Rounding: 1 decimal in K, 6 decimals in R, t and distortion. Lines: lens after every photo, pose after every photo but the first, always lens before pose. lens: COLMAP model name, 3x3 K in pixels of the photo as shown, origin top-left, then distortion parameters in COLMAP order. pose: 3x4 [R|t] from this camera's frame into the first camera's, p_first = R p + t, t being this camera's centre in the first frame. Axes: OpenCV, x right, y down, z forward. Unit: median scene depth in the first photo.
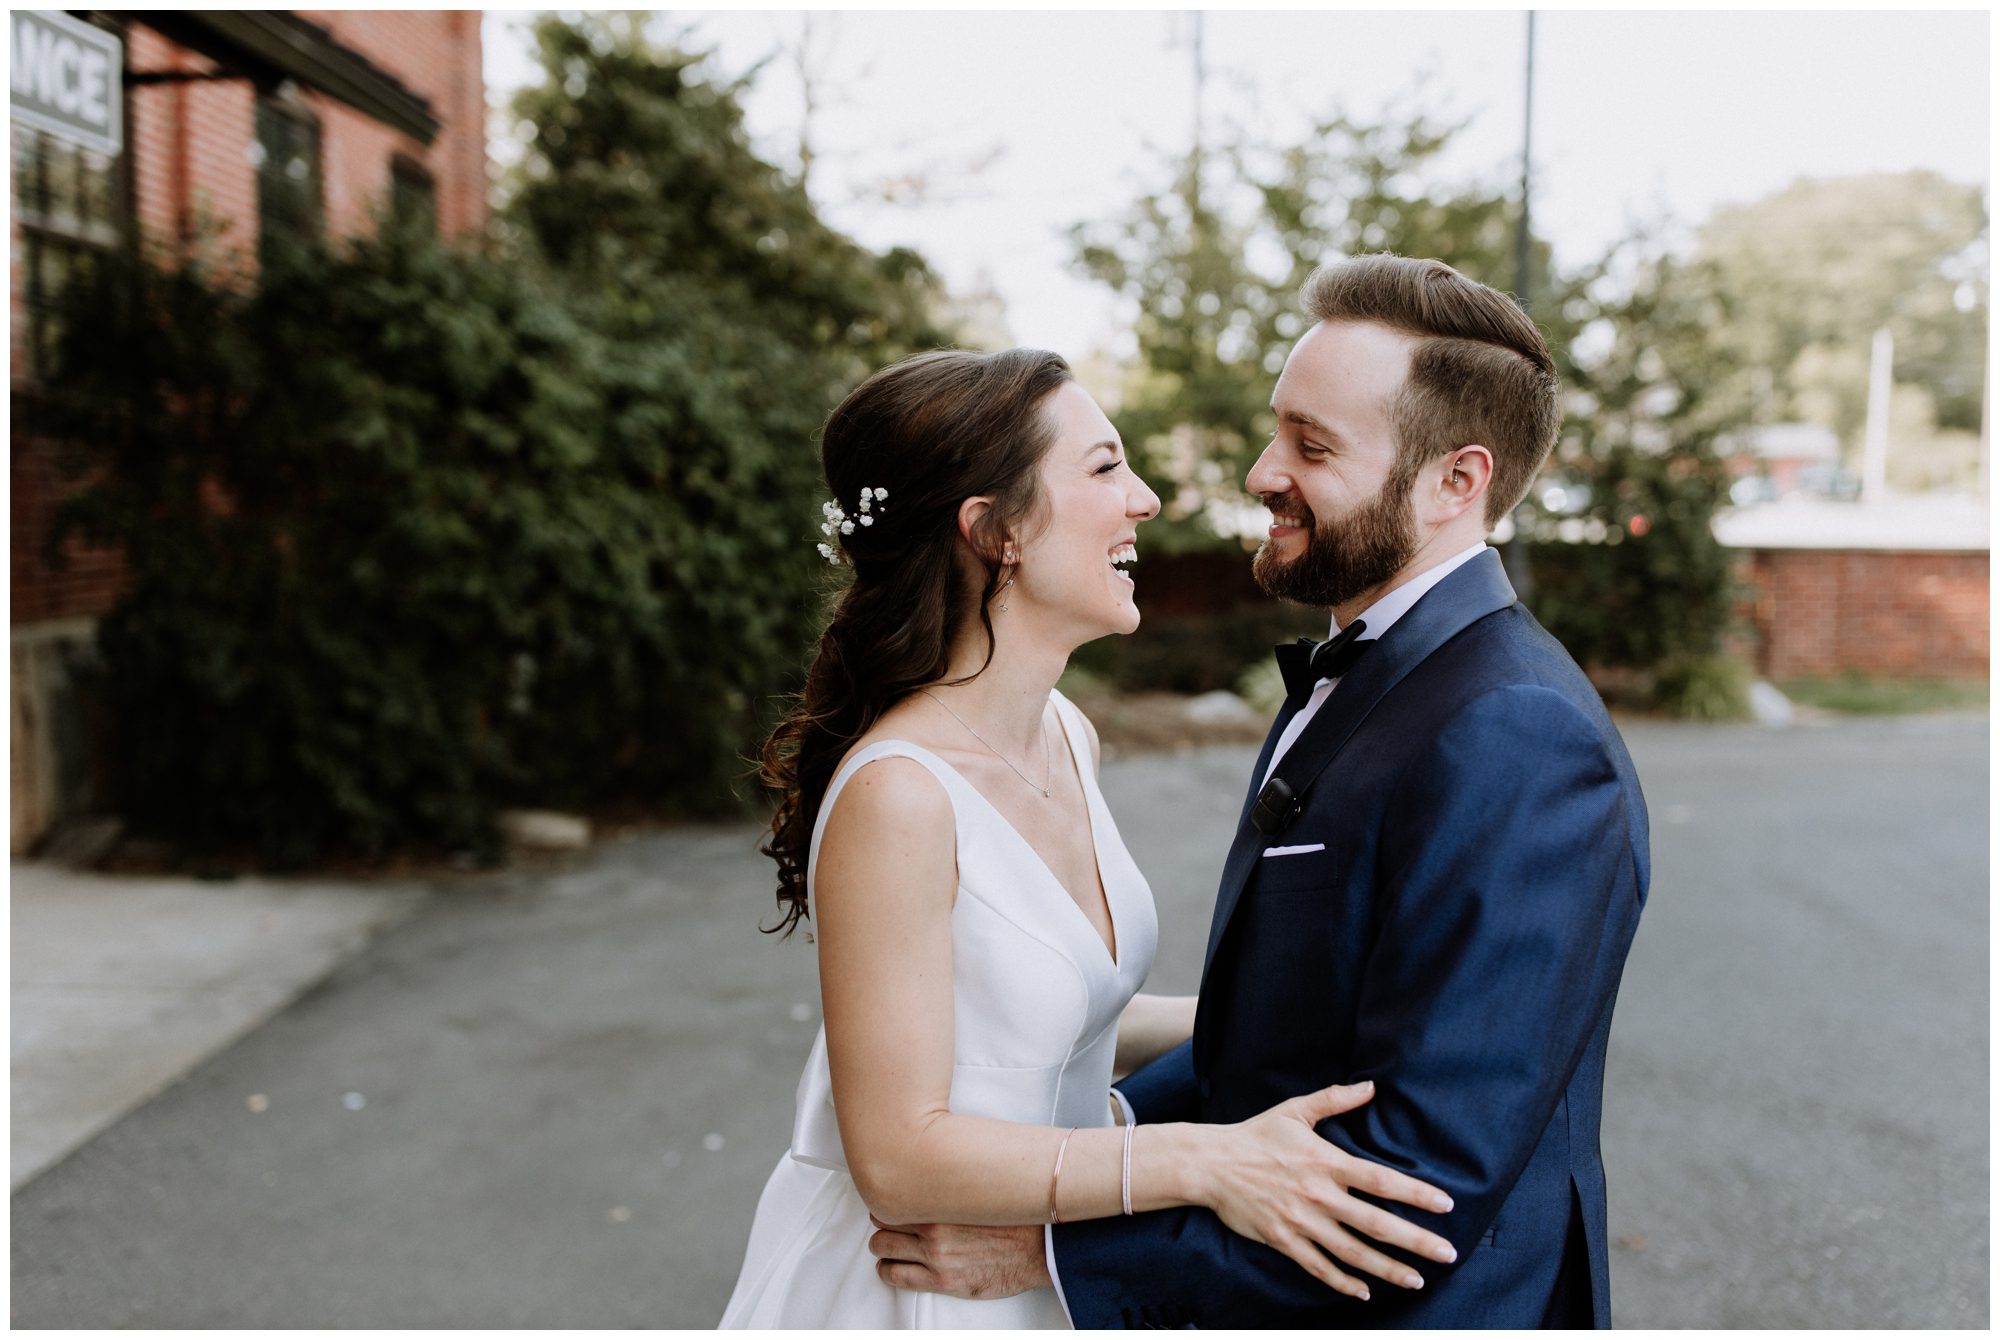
lens RADIAL K [[1977.8, 0, 972.0], [0, 1977.8, 670.7], [0, 0, 1]] dist [-0.000279, -0.017474]
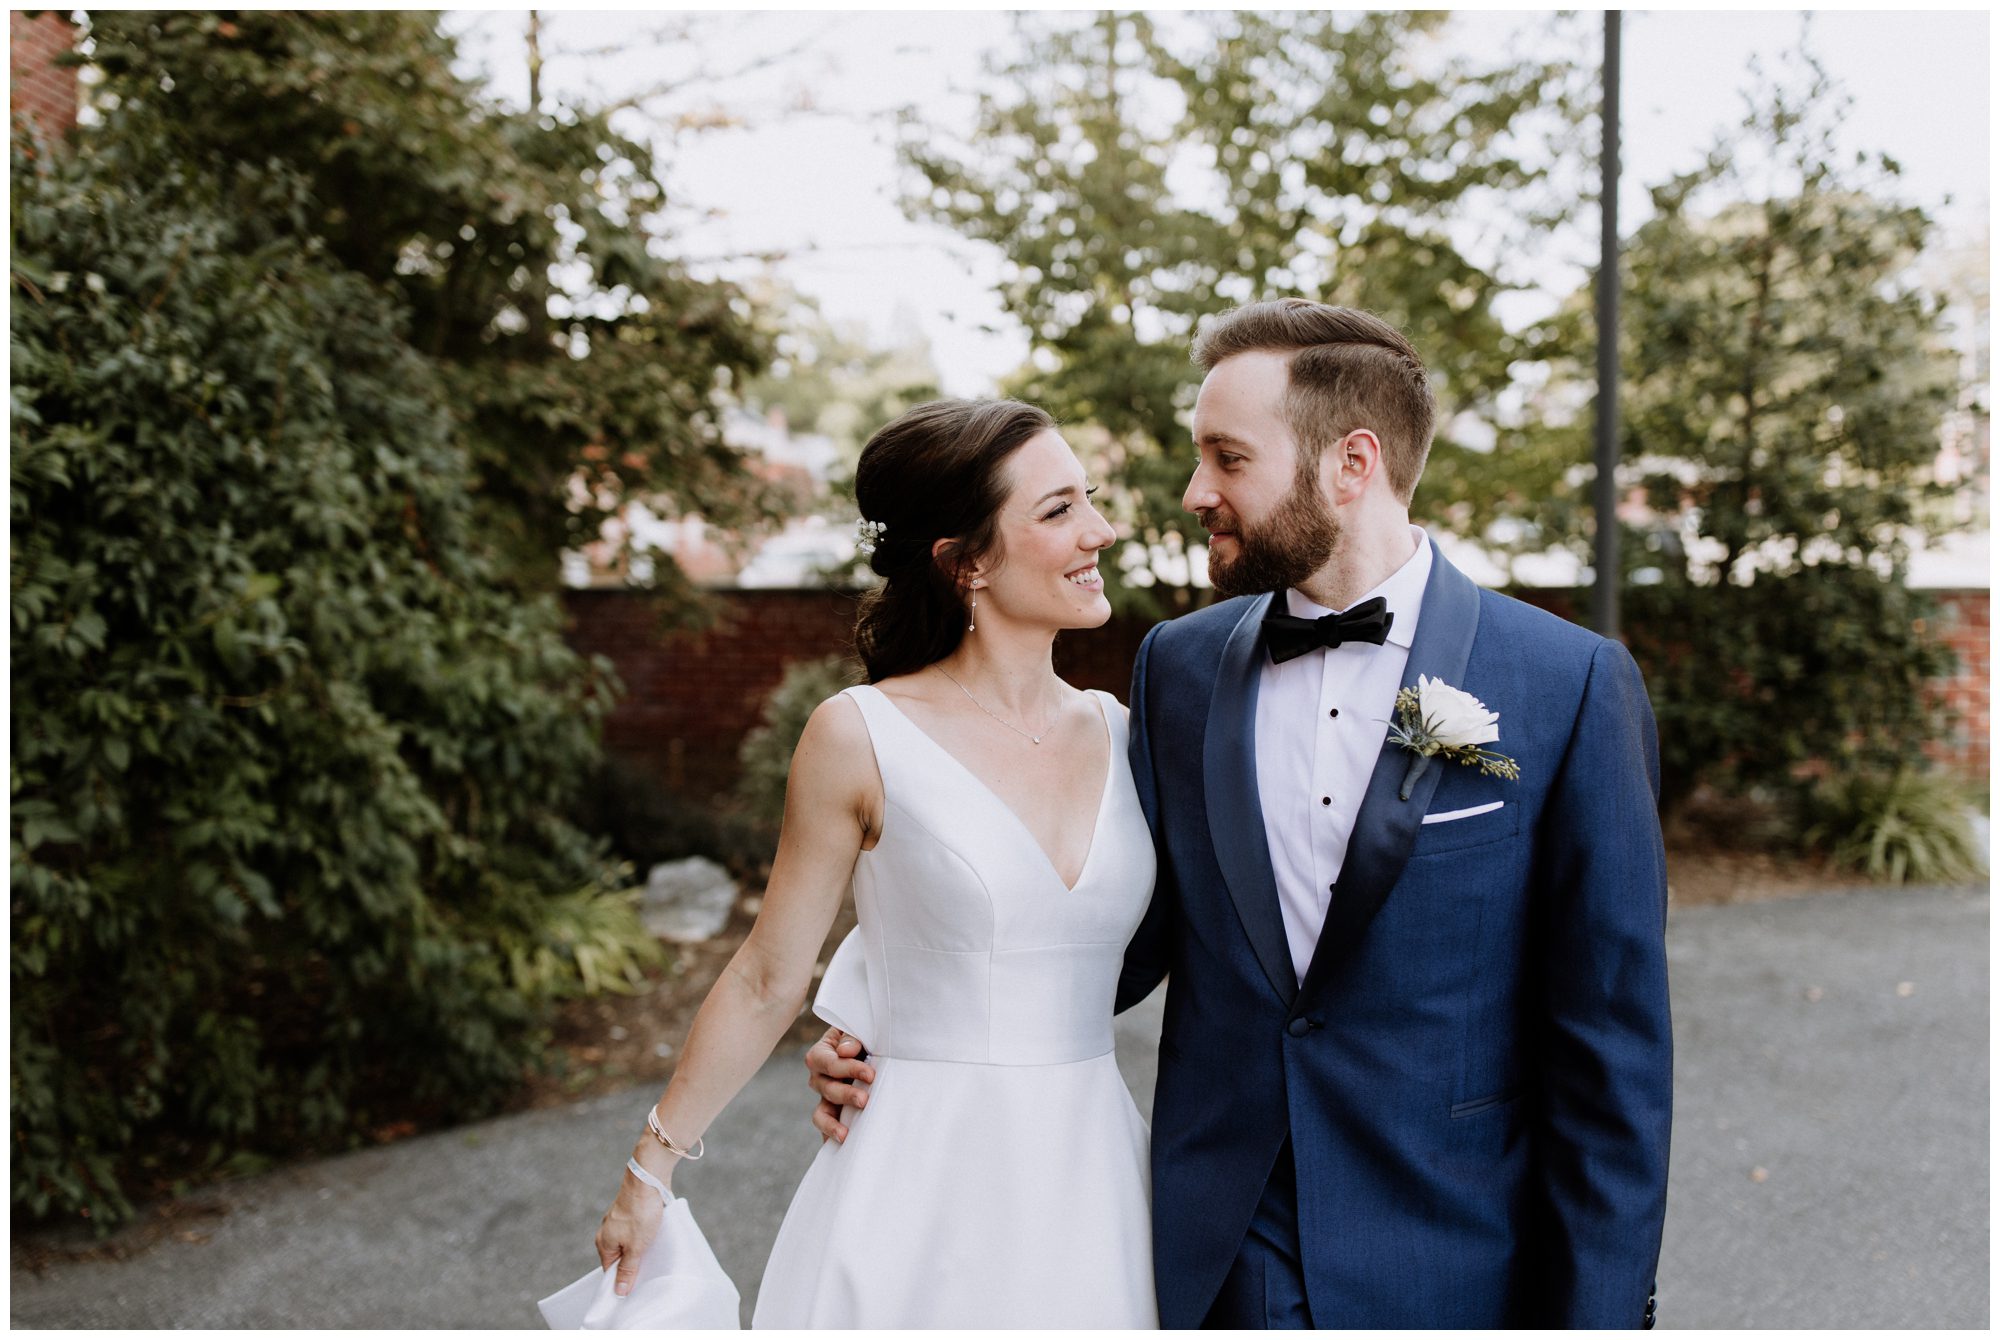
lens RADIAL K [[2044.4, 0, 1028.0], [0, 2044.4, 668.3], [0, 0, 1]] dist [0.005844, -0.010849]
pose [[0.997957, -0.014710, 0.062172, 0.046103], [0.016143, 0.999614, -0.022615, -0.026165], [-0.061816, 0.023573, 0.997809, 0.309039]]
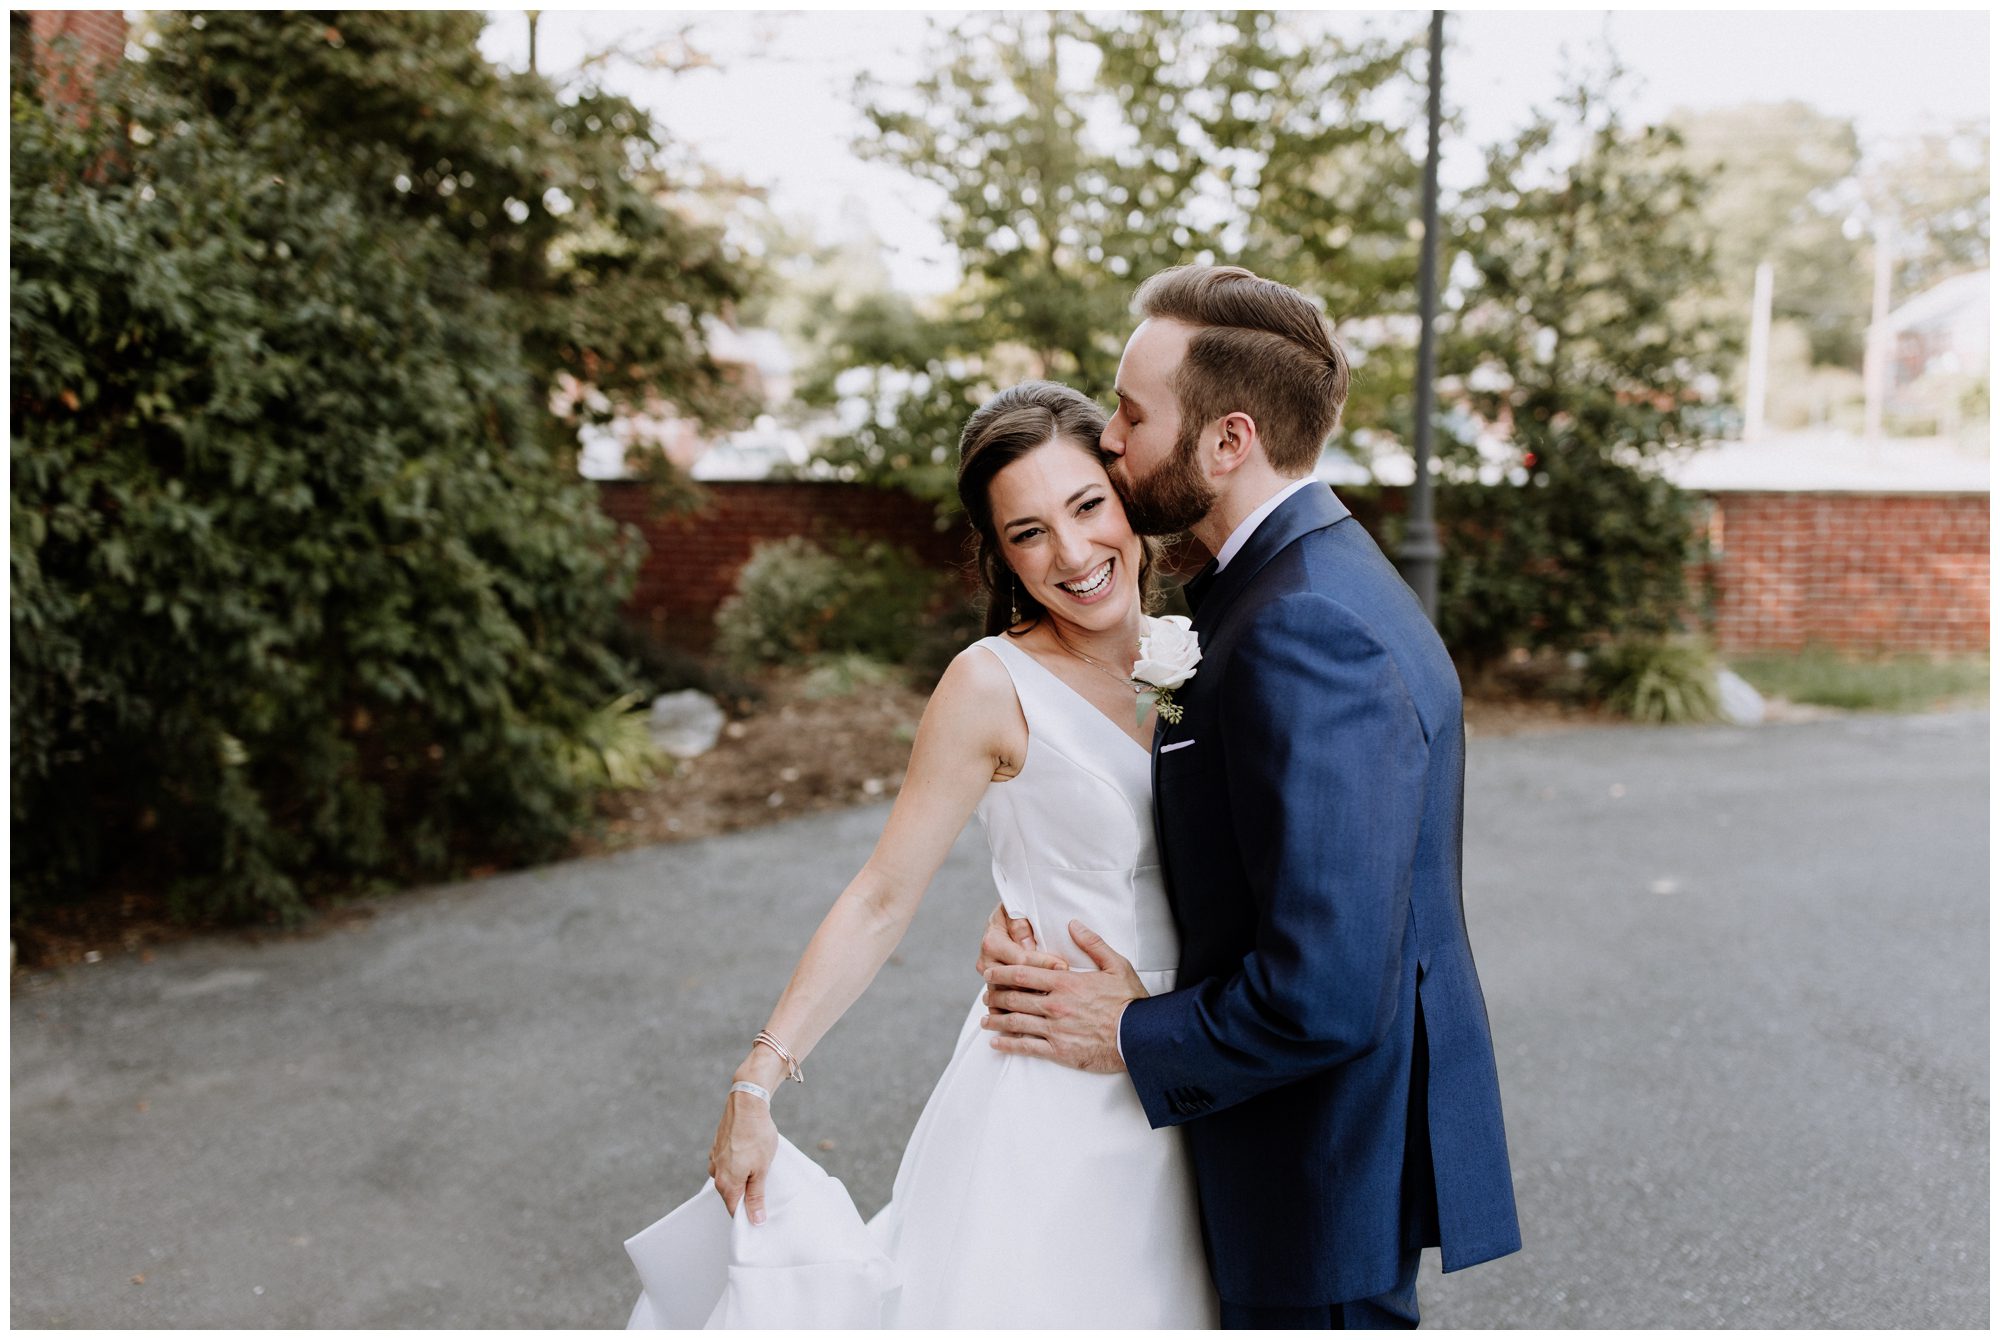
lens RADIAL K [[2026.7, 0, 1001.8], [0, 2026.7, 627.3], [0, 0, 1]] dist [0.011017, -0.000630]
pose [[0.997095, -0.007343, 0.075807, 0.043967], [0.006730, 0.999943, 0.008328, -0.017276], [-0.075864, -0.007793, 0.997088, 0.192928]]
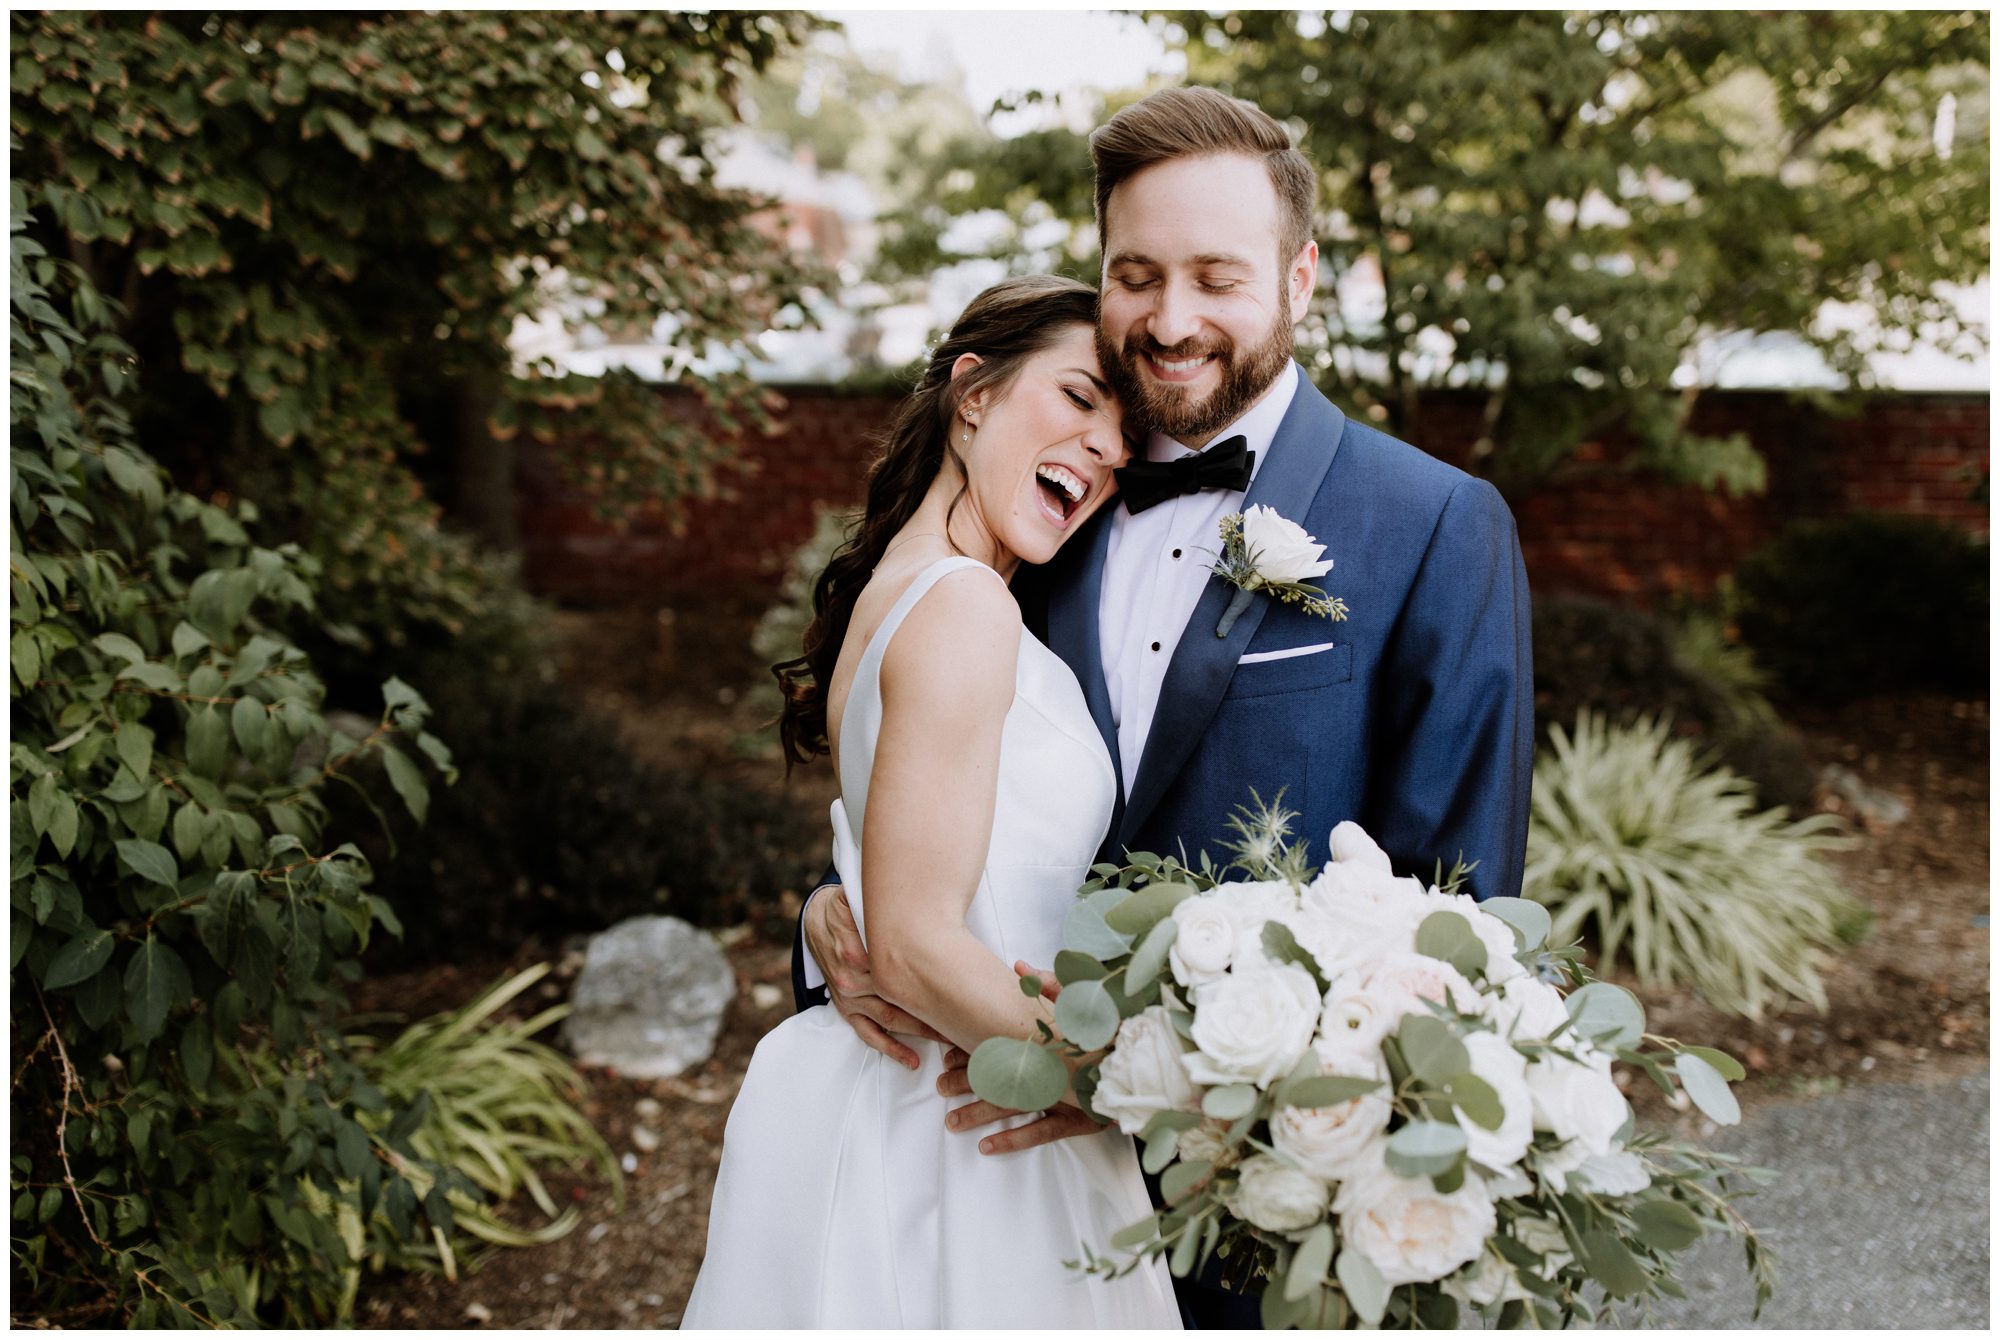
lens RADIAL K [[2157.1, 0, 1000.0], [0, 2157.1, 670.0], [0, 0, 1]] dist [0.019113, 0.008712]
pose [[0.999509, -0.015711, 0.027125, 0.035574], [0.013247, 0.995969, 0.088720, -0.052591], [-0.028410, -0.088317, 0.995687, 0.501128]]
